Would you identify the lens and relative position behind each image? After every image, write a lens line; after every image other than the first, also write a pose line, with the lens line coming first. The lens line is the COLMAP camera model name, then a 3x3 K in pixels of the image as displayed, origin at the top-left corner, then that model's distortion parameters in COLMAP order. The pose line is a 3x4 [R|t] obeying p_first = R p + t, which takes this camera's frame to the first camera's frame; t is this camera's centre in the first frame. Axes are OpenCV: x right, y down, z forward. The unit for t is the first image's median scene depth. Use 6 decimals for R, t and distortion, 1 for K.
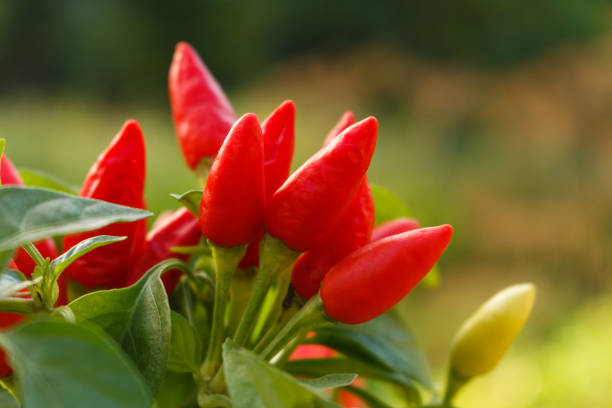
lens RADIAL K [[1396.7, 0, 306.3], [0, 1396.7, 205.9], [0, 0, 1]] dist [-0.013331, 0.000000]
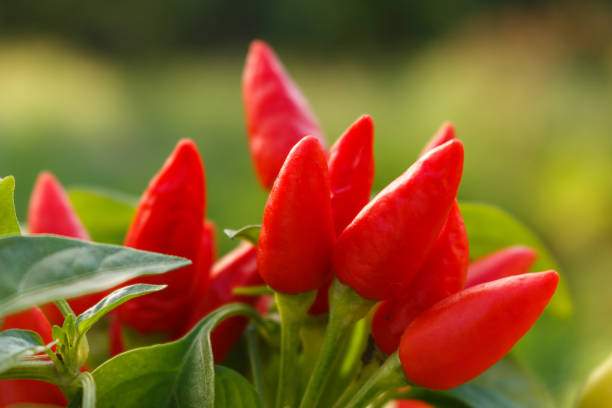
lens RADIAL K [[1396.7, 0, 307.4], [0, 1396.7, 203.5], [0, 0, 1]] dist [-0.013331, 0.000000]
pose [[0.988857, -0.008998, -0.148596, 0.079084], [0.013842, 0.999405, 0.031597, -0.051477], [0.148223, -0.033301, 0.988393, 0.176060]]
